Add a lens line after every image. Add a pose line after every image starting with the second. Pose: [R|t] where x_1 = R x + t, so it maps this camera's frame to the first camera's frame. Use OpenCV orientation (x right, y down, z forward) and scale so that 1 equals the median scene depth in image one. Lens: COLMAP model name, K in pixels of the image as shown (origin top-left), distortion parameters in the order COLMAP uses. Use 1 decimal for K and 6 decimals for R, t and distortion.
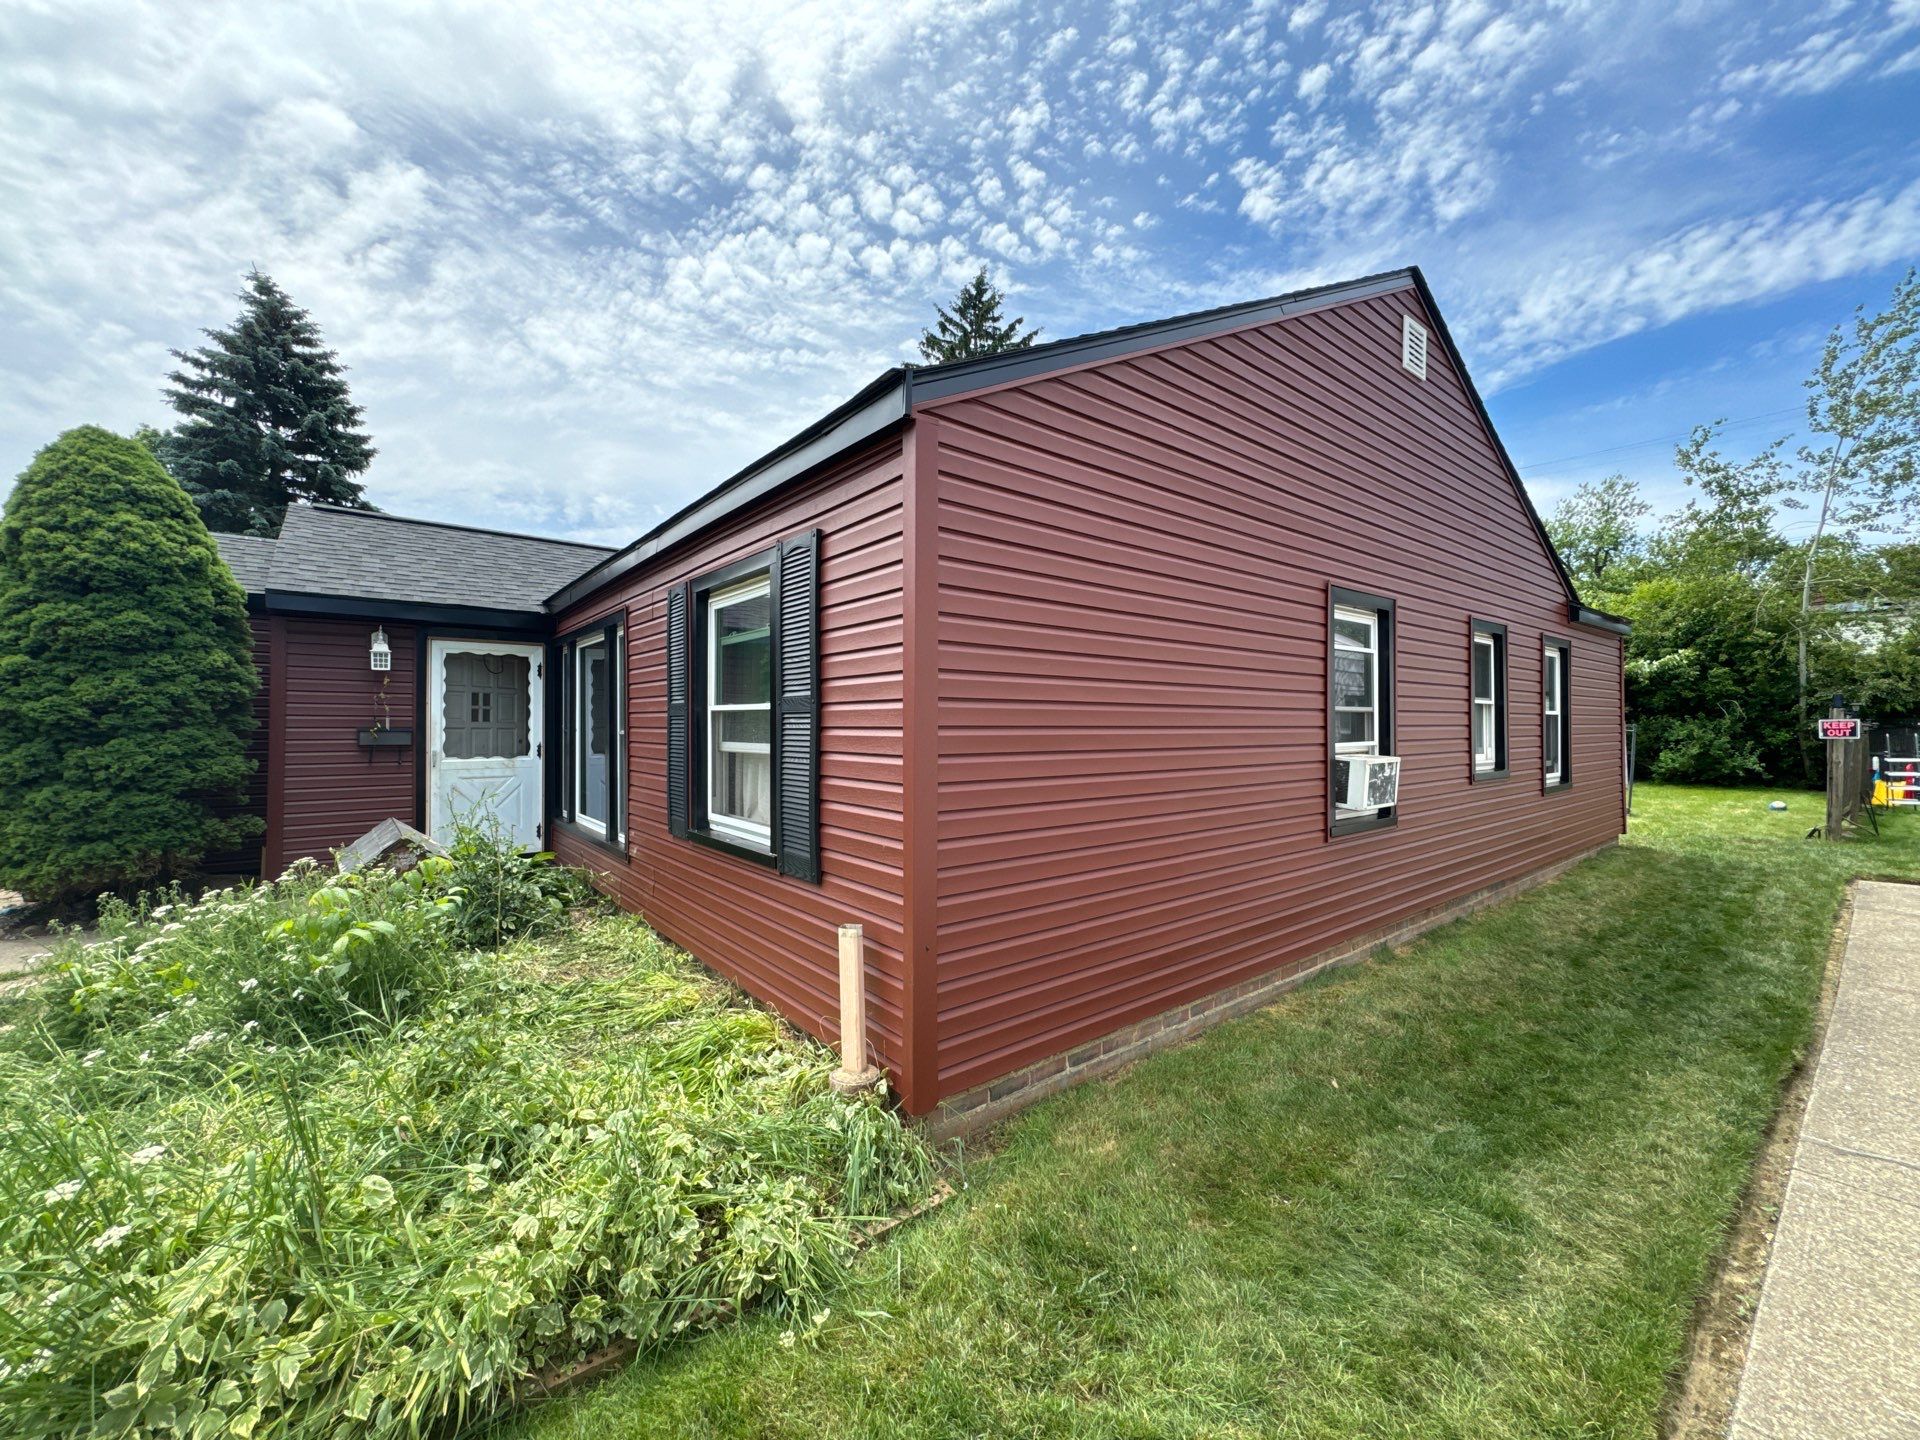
lens RADIAL K [[747.6, 0, 963.8], [0, 747.6, 730.4], [0, 0, 1]] dist [-0.000603, -0.000345]
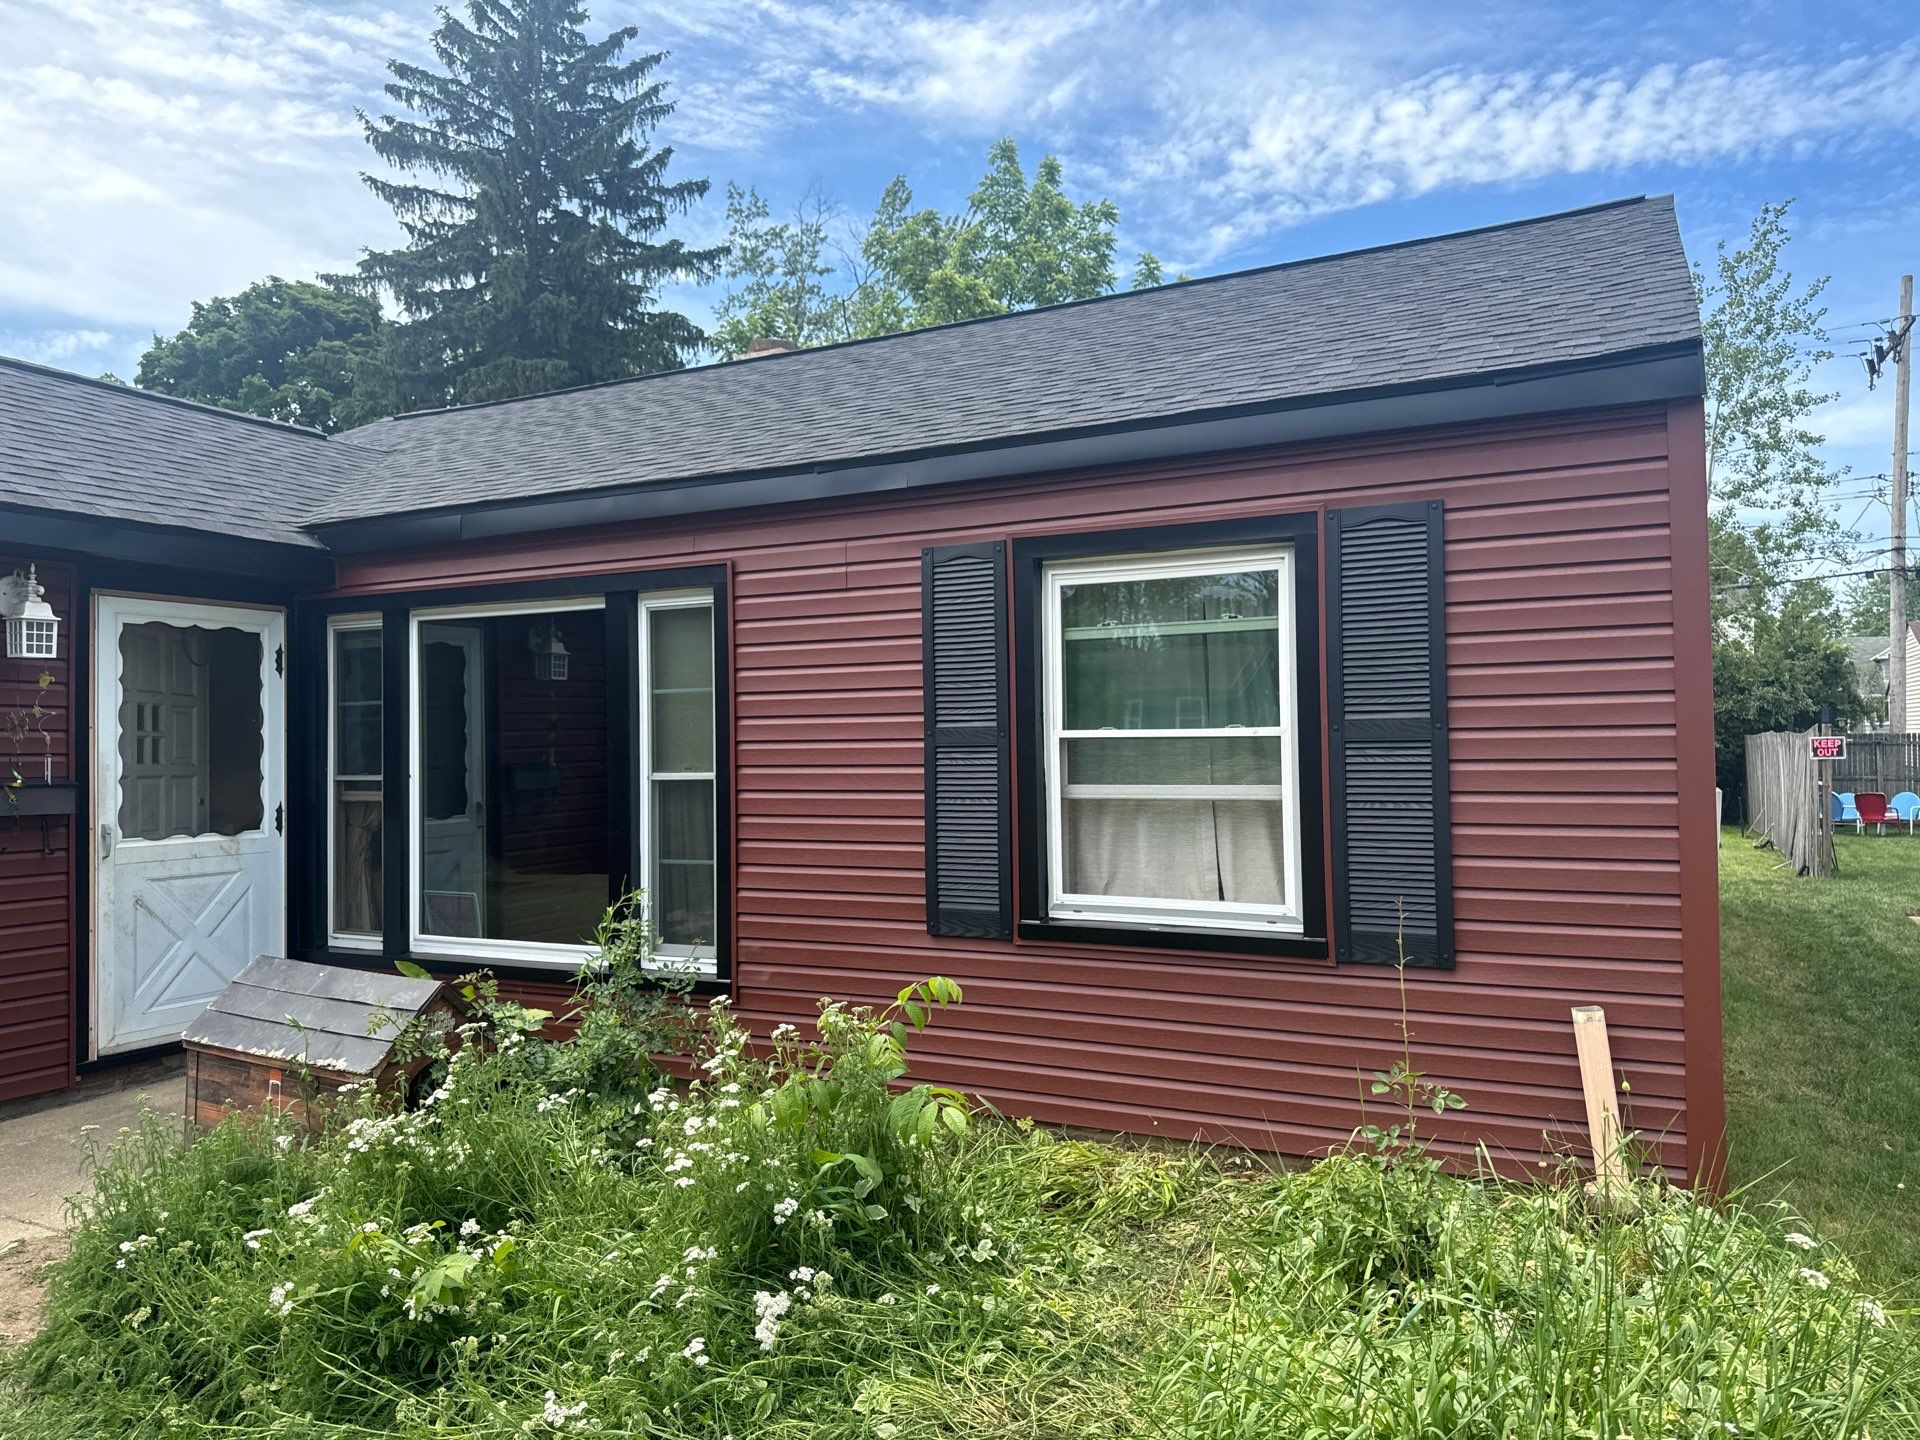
lens RADIAL K [[1333.7, 0, 962.9], [0, 1333.7, 728.0], [0, 0, 1]] dist [0.018029, -0.012305]
pose [[0.911282, -0.004164, 0.411762, -0.224707], [0.014534, 0.999651, -0.022055, -0.003261], [-0.411527, 0.026082, 0.911024, -0.005672]]
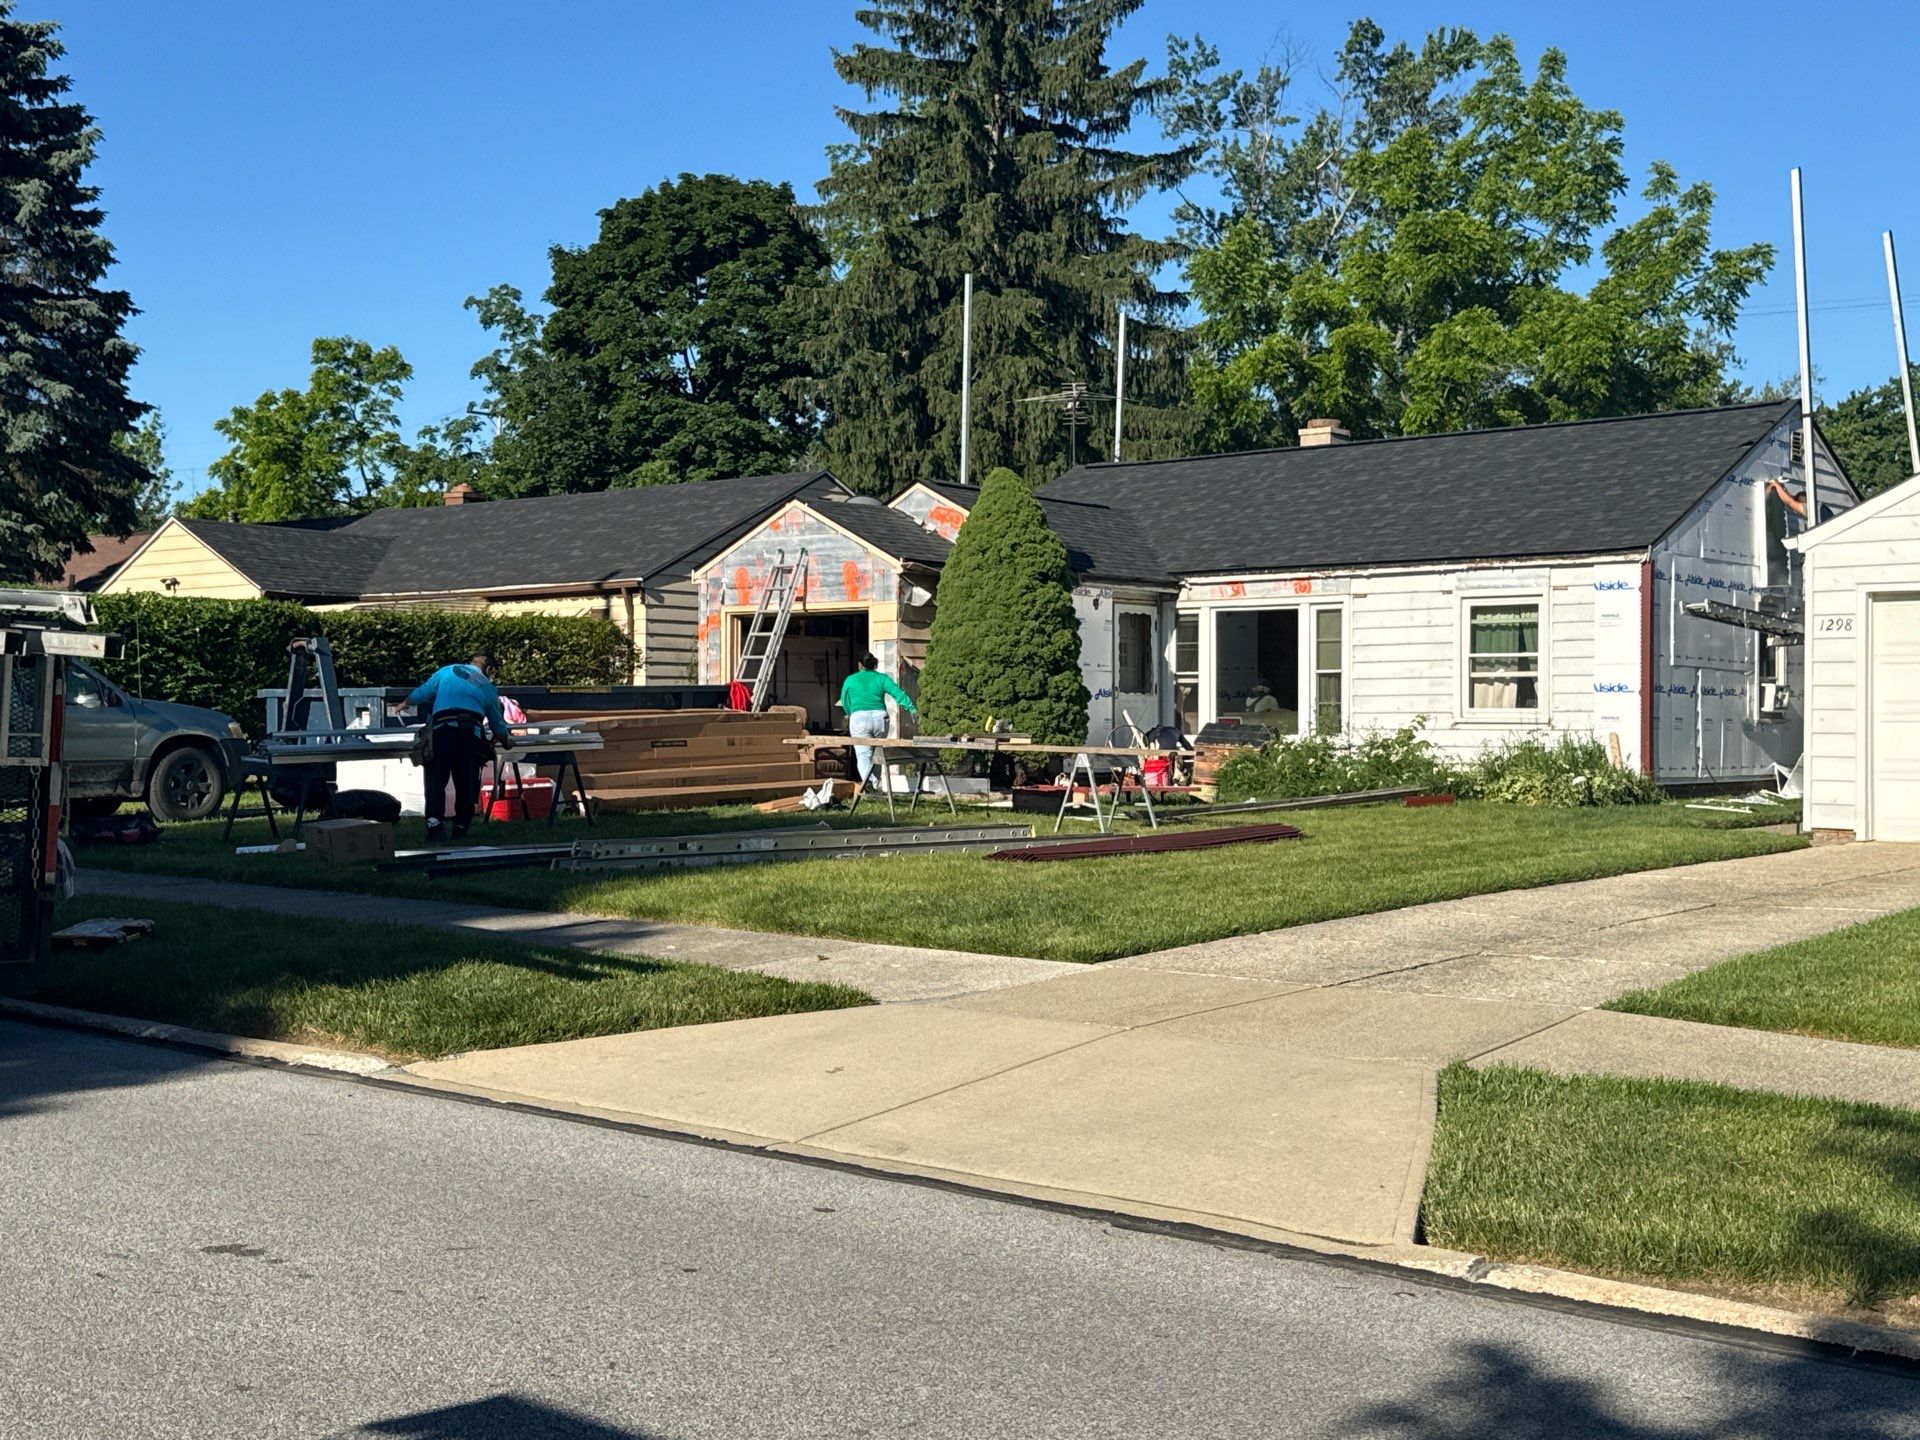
lens RADIAL K [[2099.2, 0, 960.0], [0, 2099.2, 720.0], [0, 0, 1]] dist [0.003046, -0.489010]
pose [[0.980243, 0.001957, 0.197789, -0.622091], [-0.000745, 0.999981, -0.006199, 0.034747], [-0.197797, 0.005929, 0.980225, -0.843718]]
